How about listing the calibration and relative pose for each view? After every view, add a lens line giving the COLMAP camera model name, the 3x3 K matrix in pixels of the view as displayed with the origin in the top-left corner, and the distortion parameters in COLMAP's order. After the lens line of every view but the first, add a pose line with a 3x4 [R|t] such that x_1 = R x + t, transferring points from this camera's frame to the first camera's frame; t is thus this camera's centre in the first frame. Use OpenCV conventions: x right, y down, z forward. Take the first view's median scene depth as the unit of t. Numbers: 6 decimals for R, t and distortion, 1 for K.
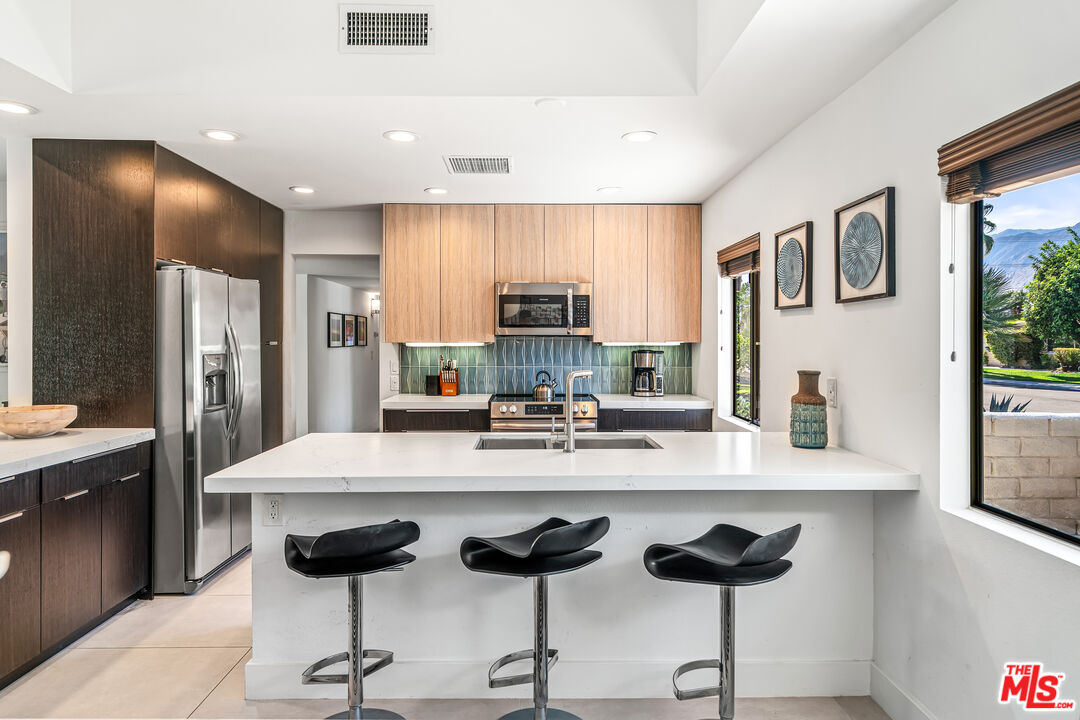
lens RADIAL K [[653.1, 0, 535.5], [0, 653.1, 343.0], [0, 0, 1]] dist [0.003344, 0.001128]
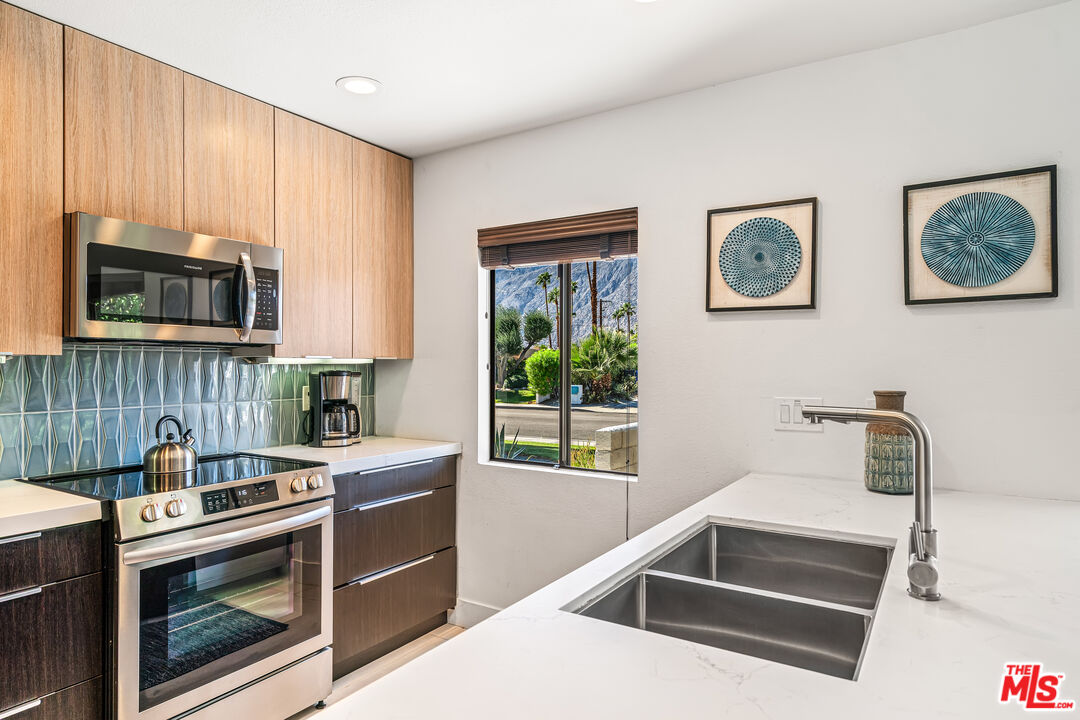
lens RADIAL K [[637.1, 0, 540.0], [0, 637.1, 360.0], [0, 0, 1]] dist [0.010588, -0.000070]
pose [[0.549150, 0.006681, 0.835697, -0.237173], [0.003131, 0.999945, -0.010052, 0.007228], [-0.835718, 0.008137, 0.549098, 0.520863]]
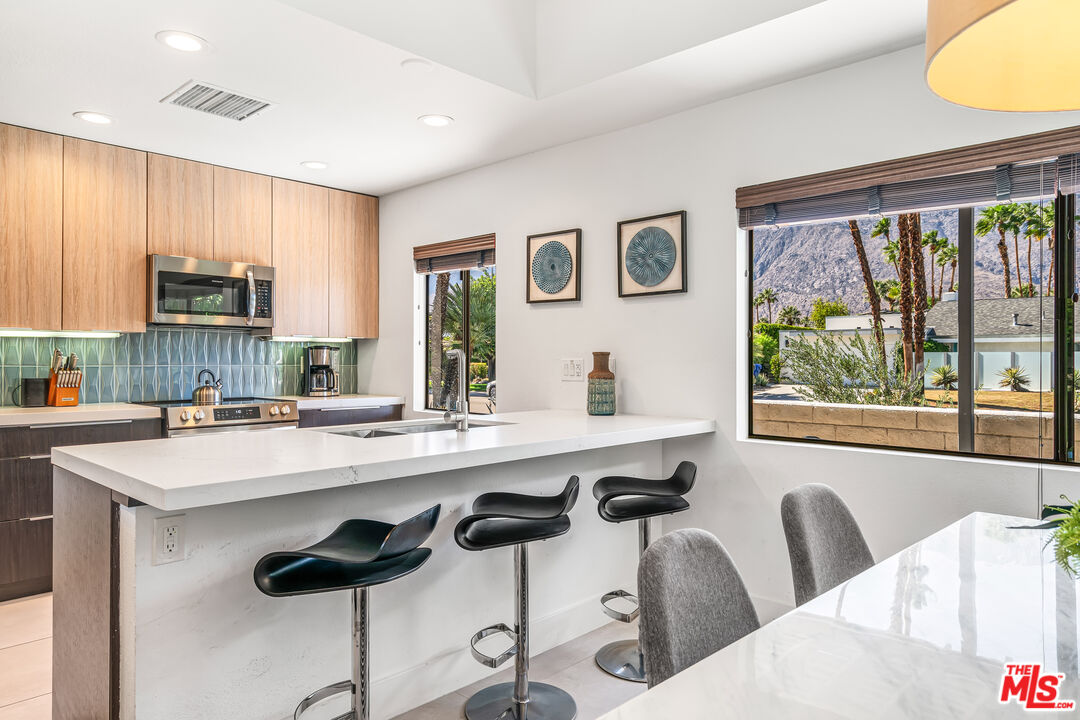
lens RADIAL K [[694.1, 0, 539.8], [0, 694.1, 355.8], [0, 0, 1]] dist [0.003063, -0.000200]
pose [[0.696622, 0.004487, 0.717425, -0.324641], [0.001211, 0.999972, -0.007430, 0.032868], [-0.717438, 0.006045, 0.696597, 0.104793]]
